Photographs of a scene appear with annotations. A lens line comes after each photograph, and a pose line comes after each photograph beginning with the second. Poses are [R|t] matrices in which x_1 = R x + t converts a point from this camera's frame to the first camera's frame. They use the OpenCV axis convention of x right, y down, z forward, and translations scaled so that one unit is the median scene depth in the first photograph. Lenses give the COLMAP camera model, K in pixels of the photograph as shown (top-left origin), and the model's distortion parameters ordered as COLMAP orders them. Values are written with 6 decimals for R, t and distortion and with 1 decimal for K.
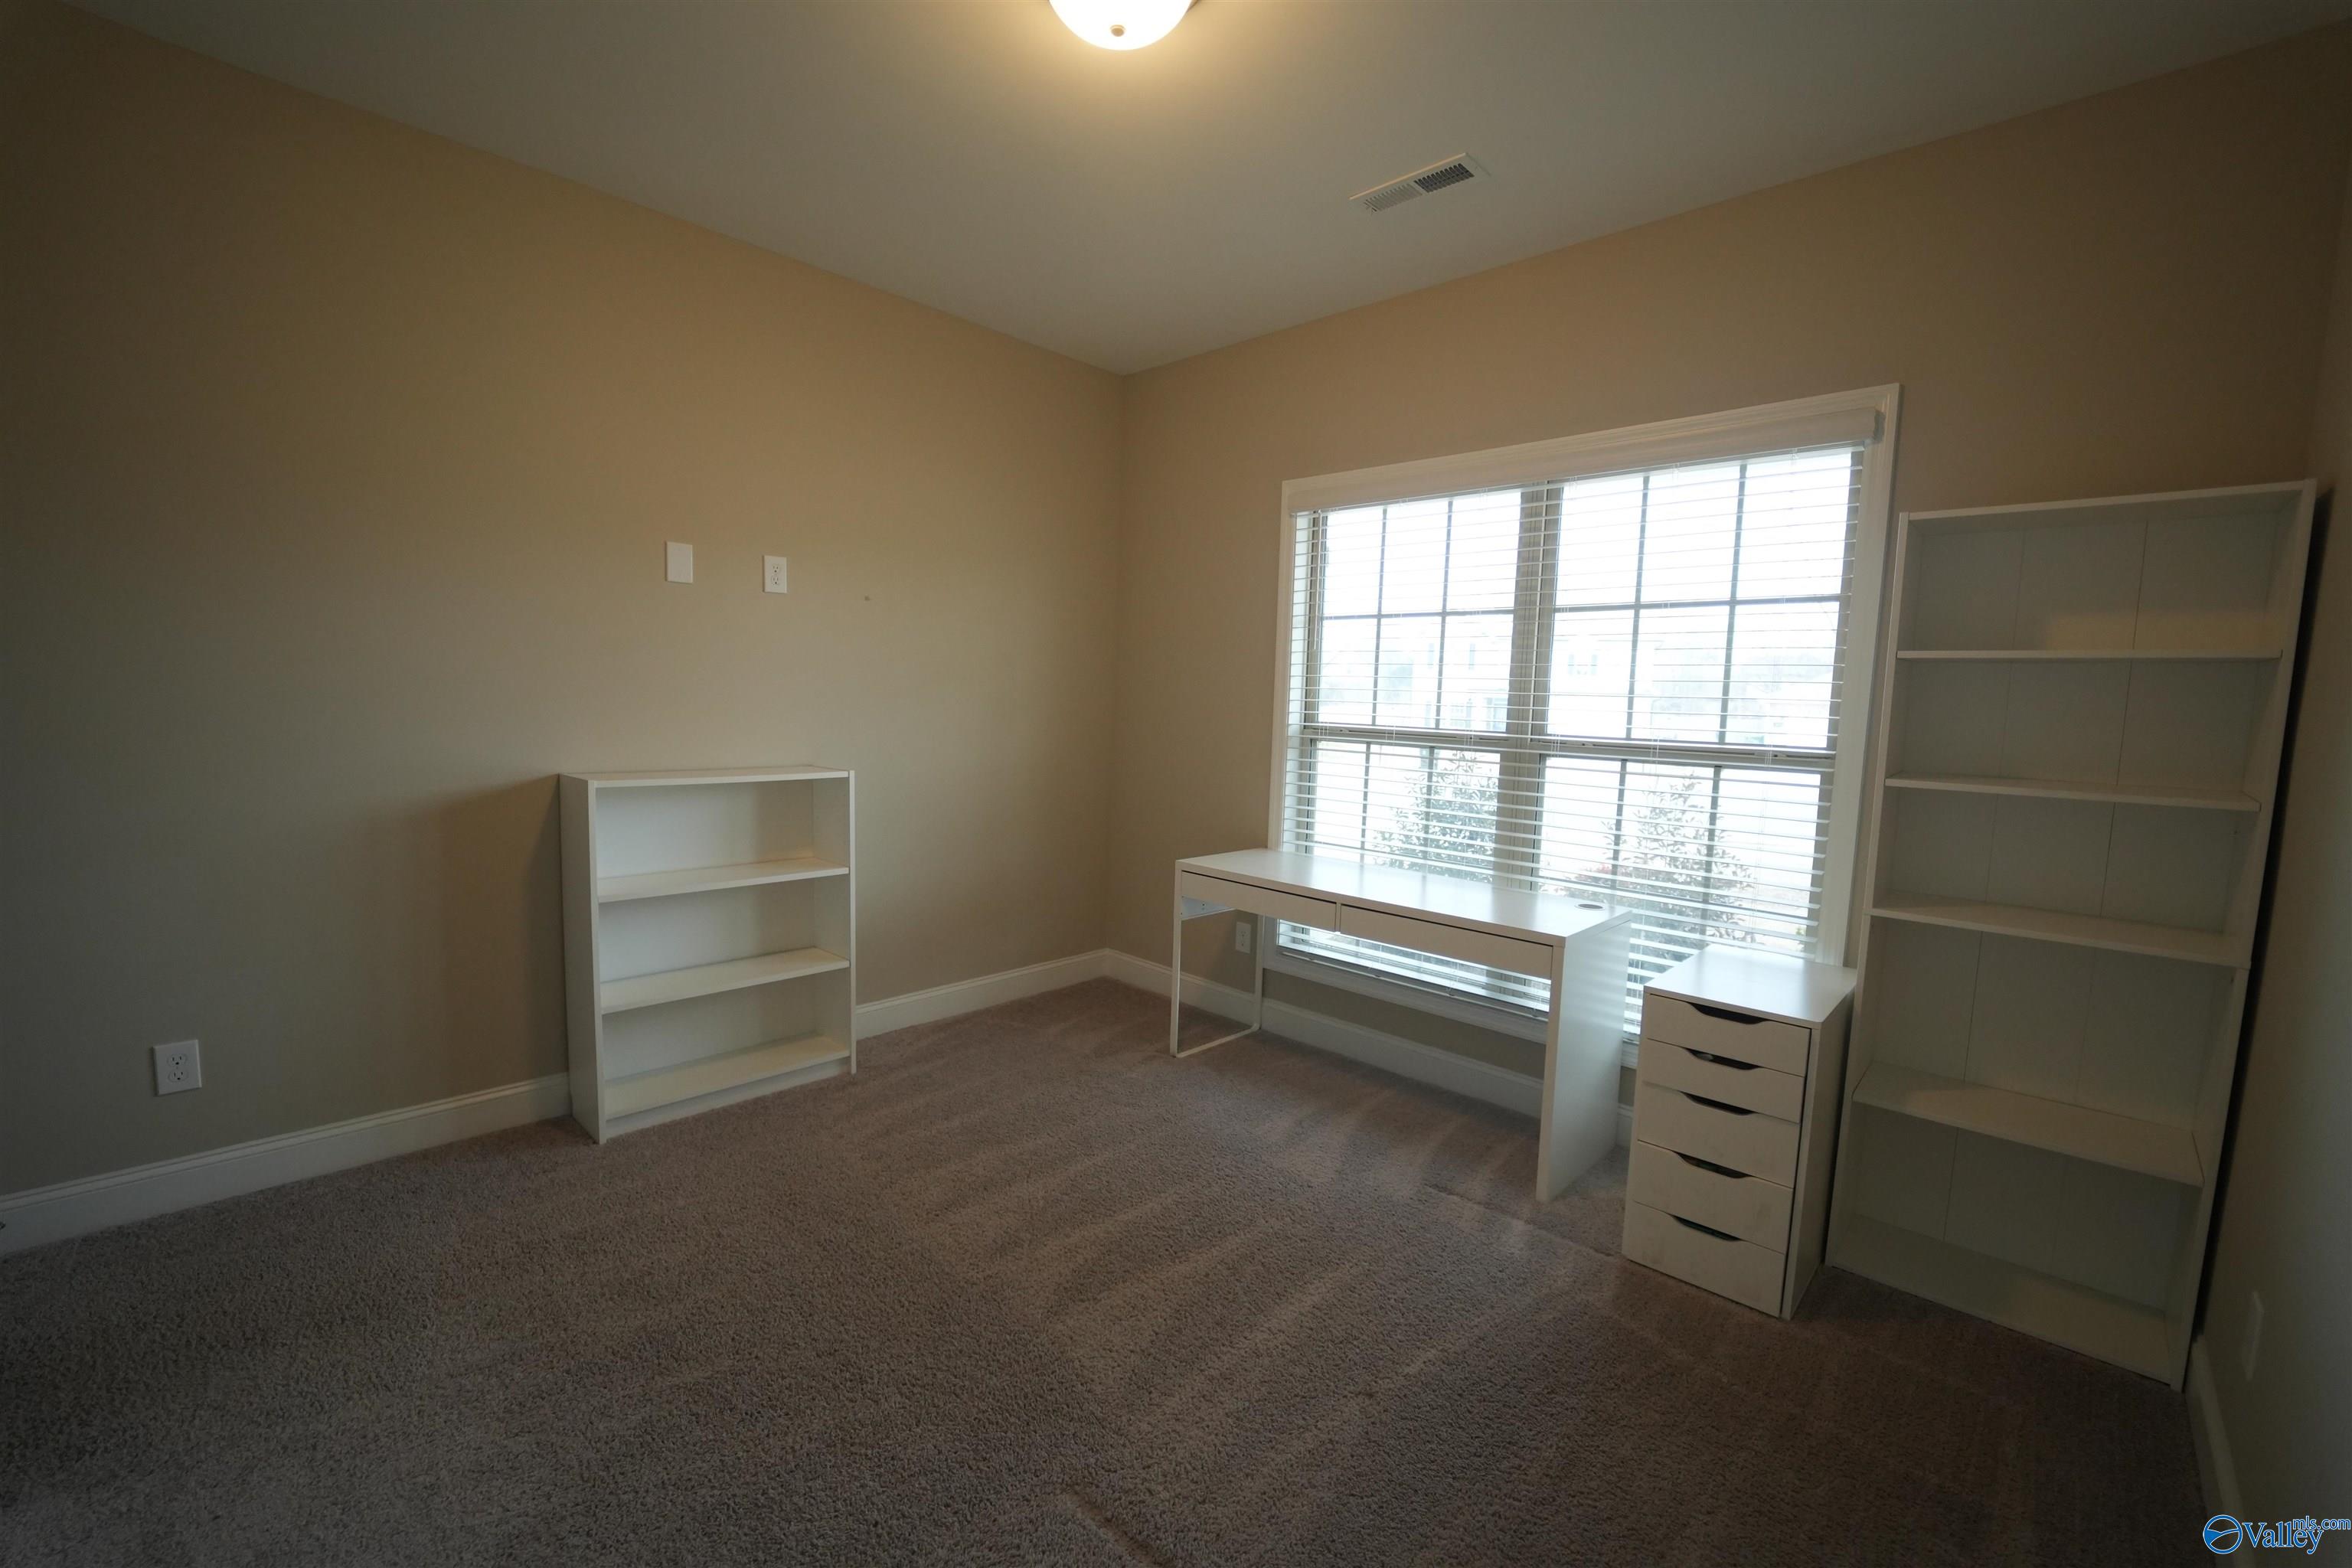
lens RADIAL K [[949.0, 0, 1167.0], [0, 949.0, 784.3], [0, 0, 1]] dist [-0.030080, 0.002162]
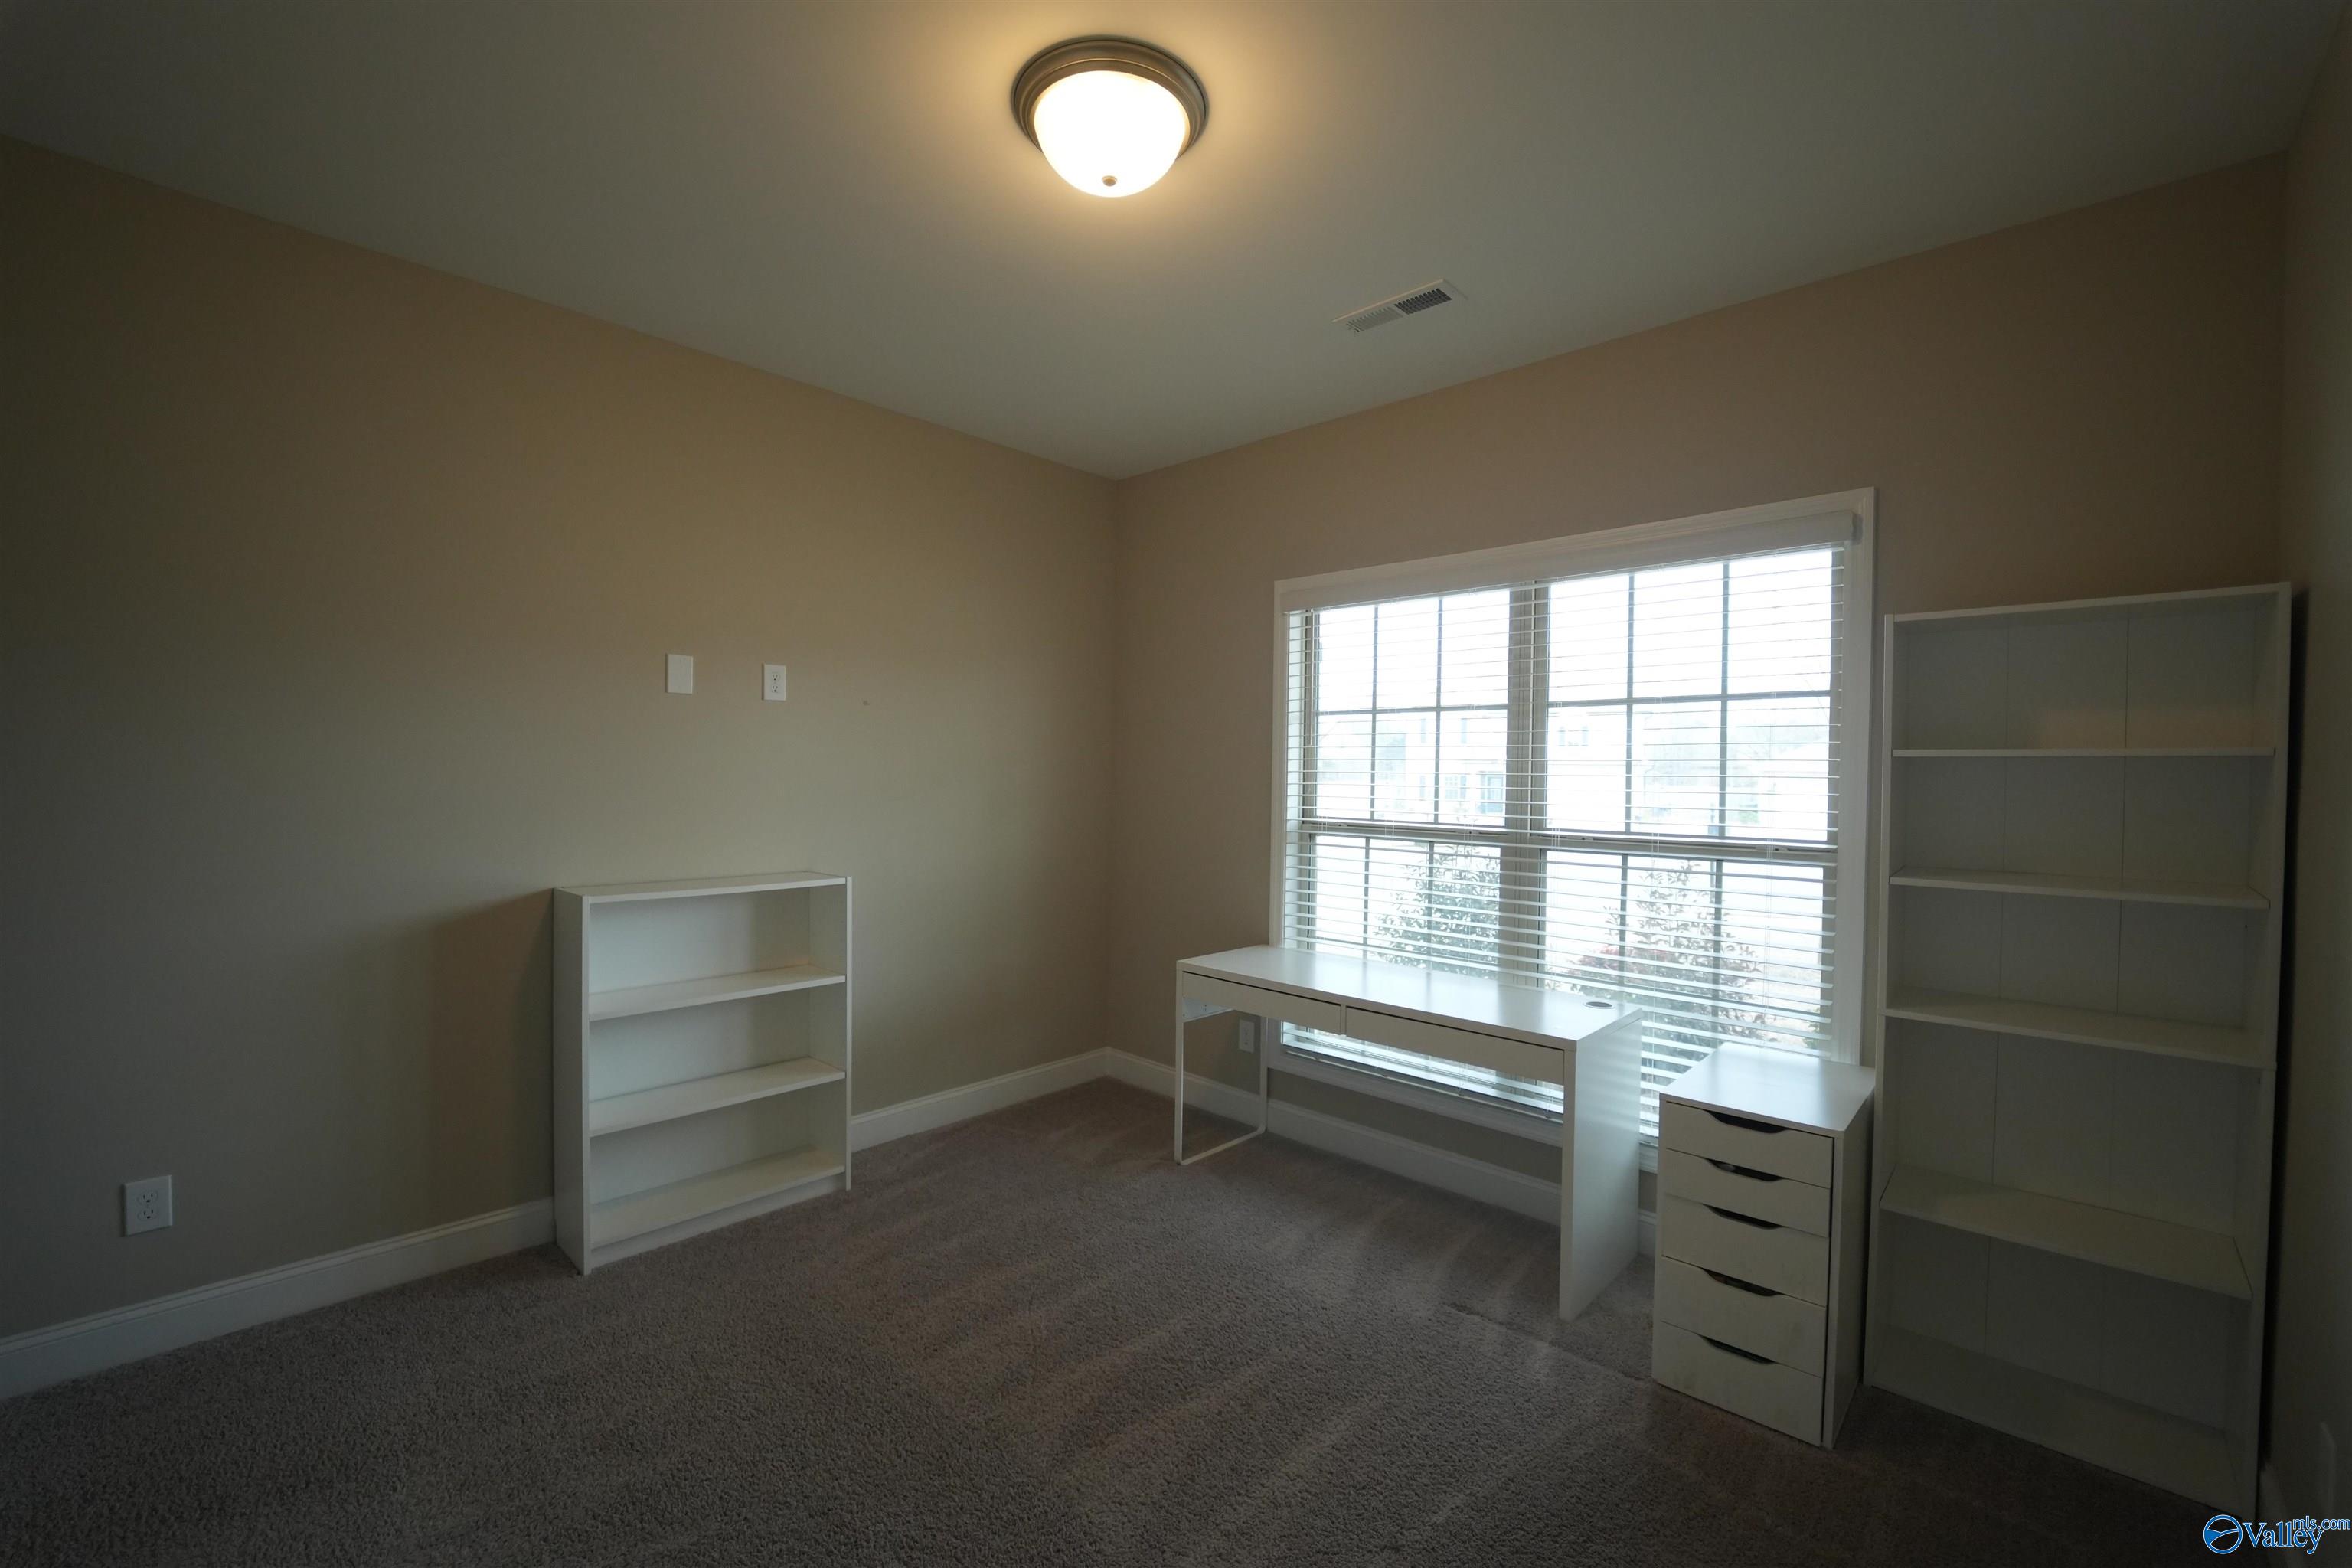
lens RADIAL K [[949.0, 0, 1167.0], [0, 949.0, 784.3], [0, 0, 1]] dist [-0.030080, 0.002162]
pose [[0.999833, -0.017565, 0.004951, -0.003390], [0.017914, 0.996430, -0.082503, -0.028008], [-0.003484, 0.082578, 0.996578, 0.002159]]
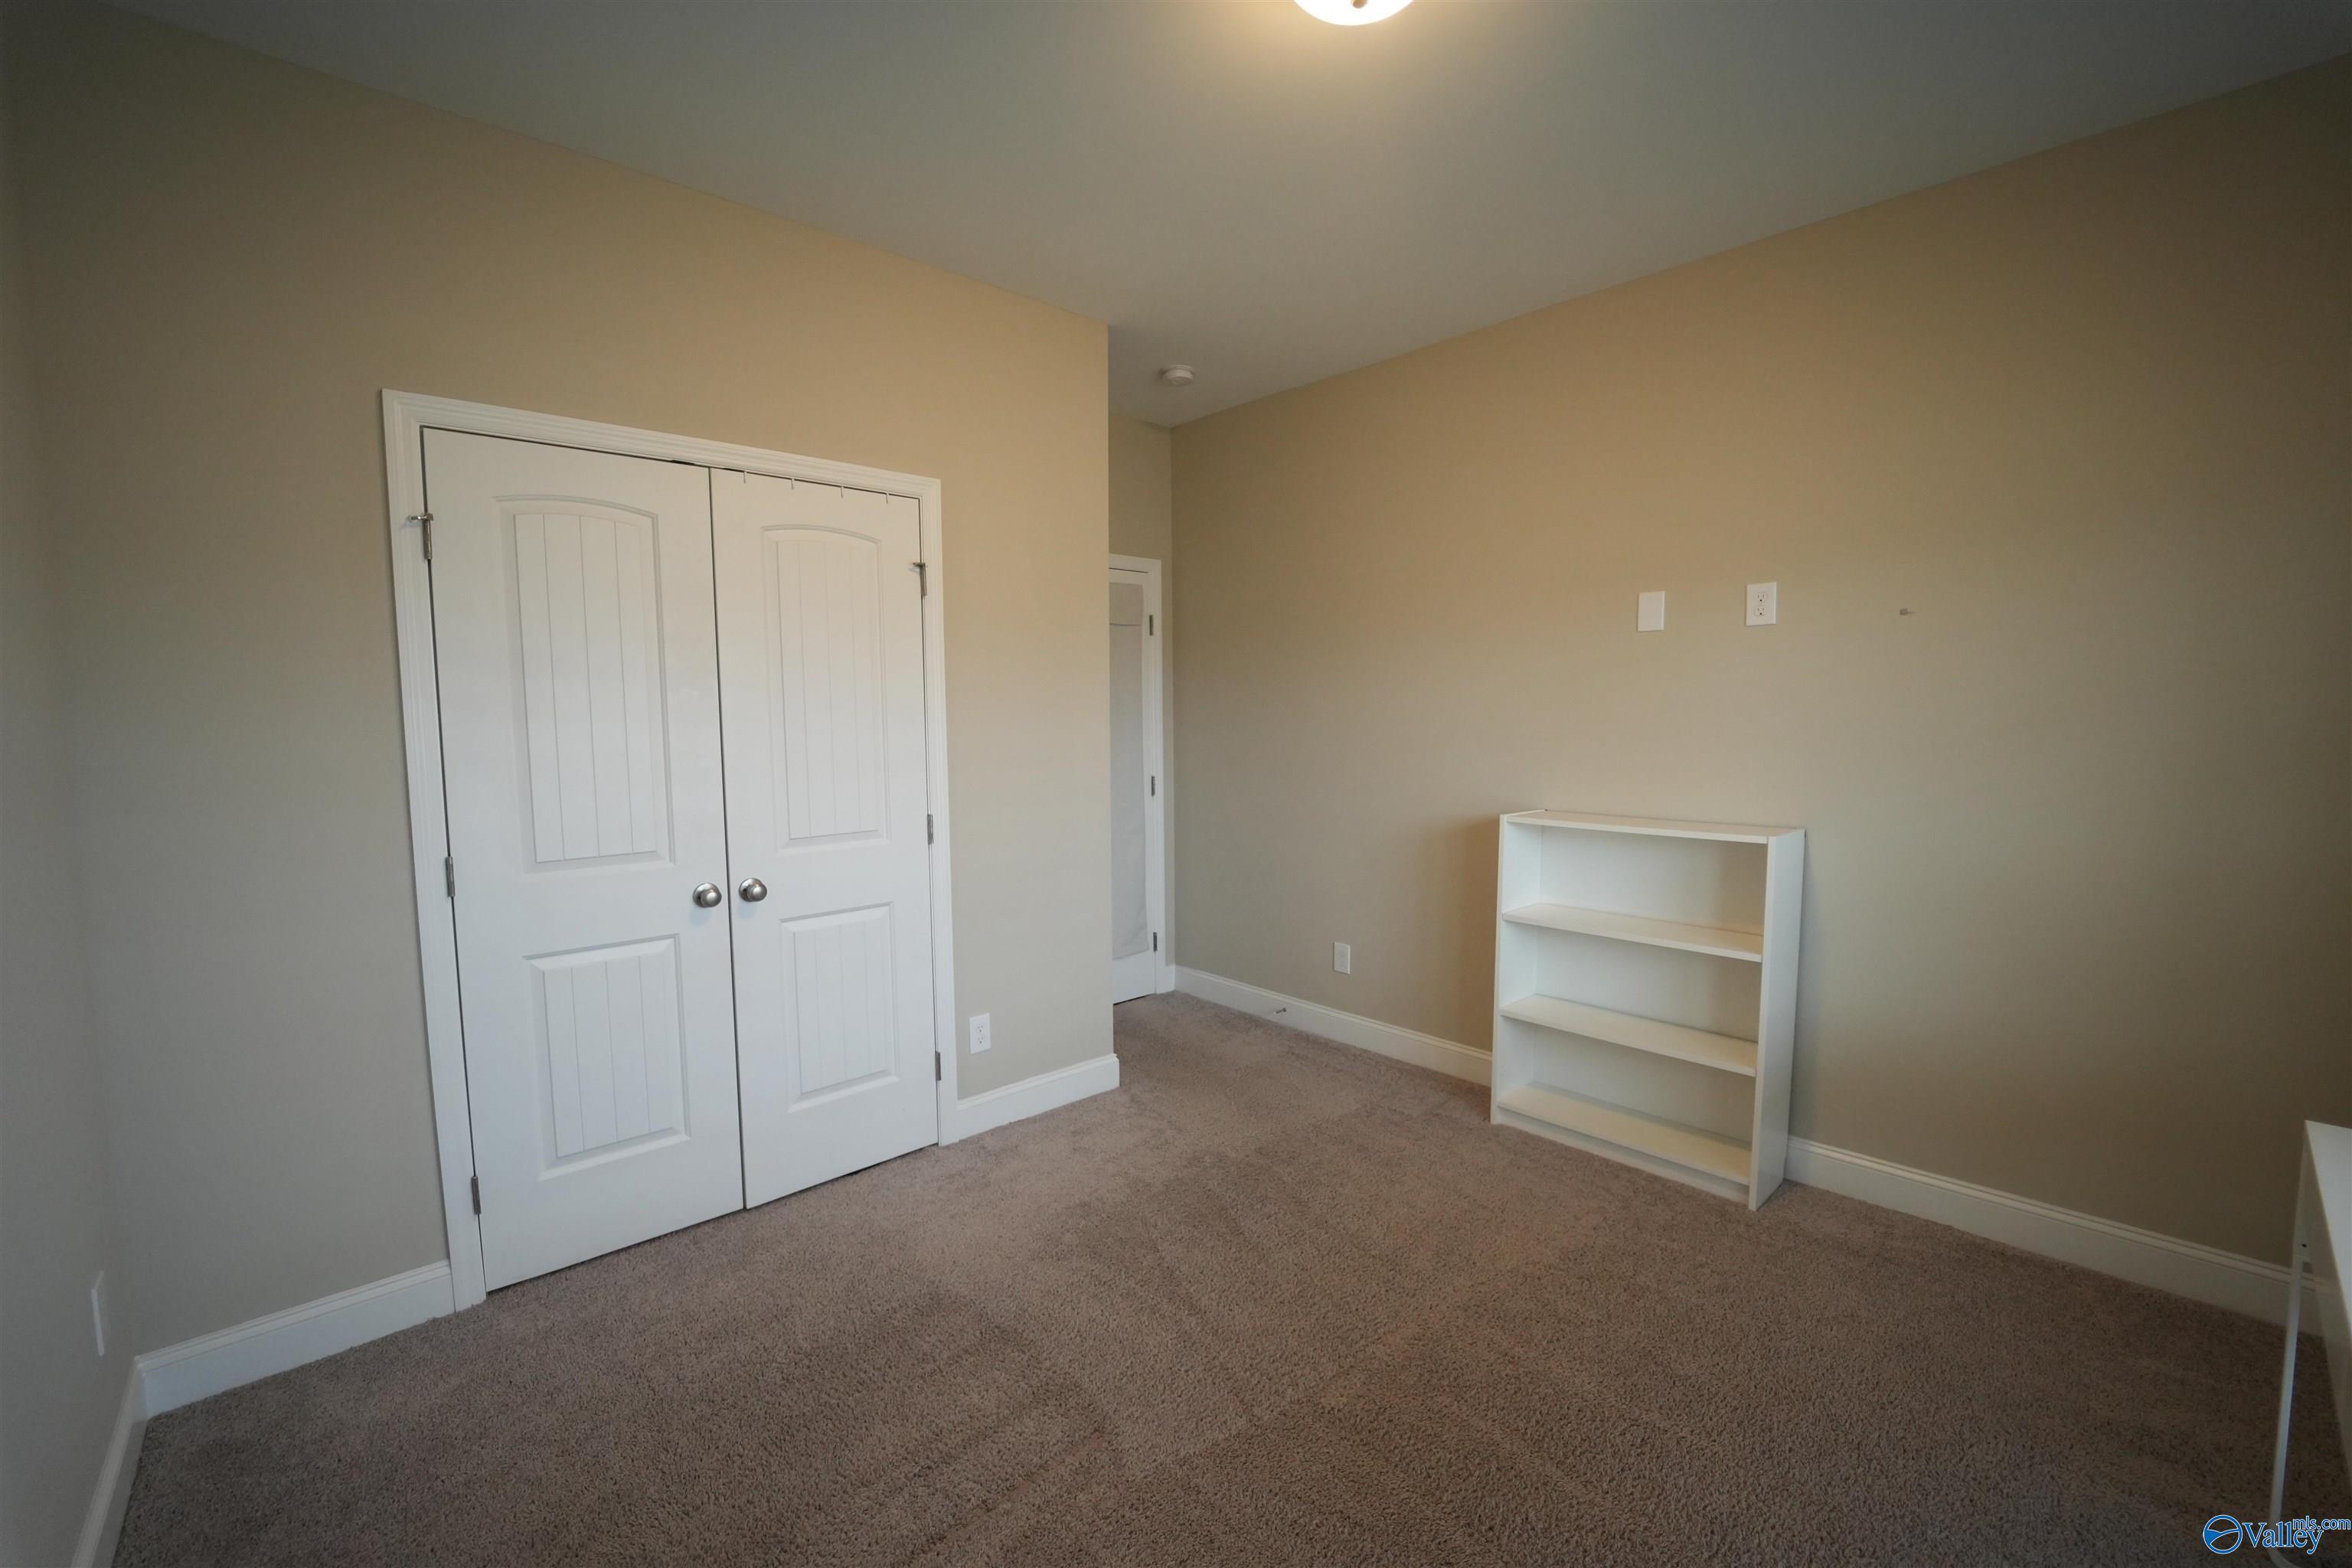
lens RADIAL K [[946.8, 0, 1169.7], [0, 946.8, 789.6], [0, 0, 1]] dist [-0.033473, 0.004015]
pose [[-0.074718, 0.047839, -0.996057, 0.583663], [-0.088513, 0.994588, 0.054408, -0.061685], [0.993269, 0.092229, -0.070079, 0.640611]]
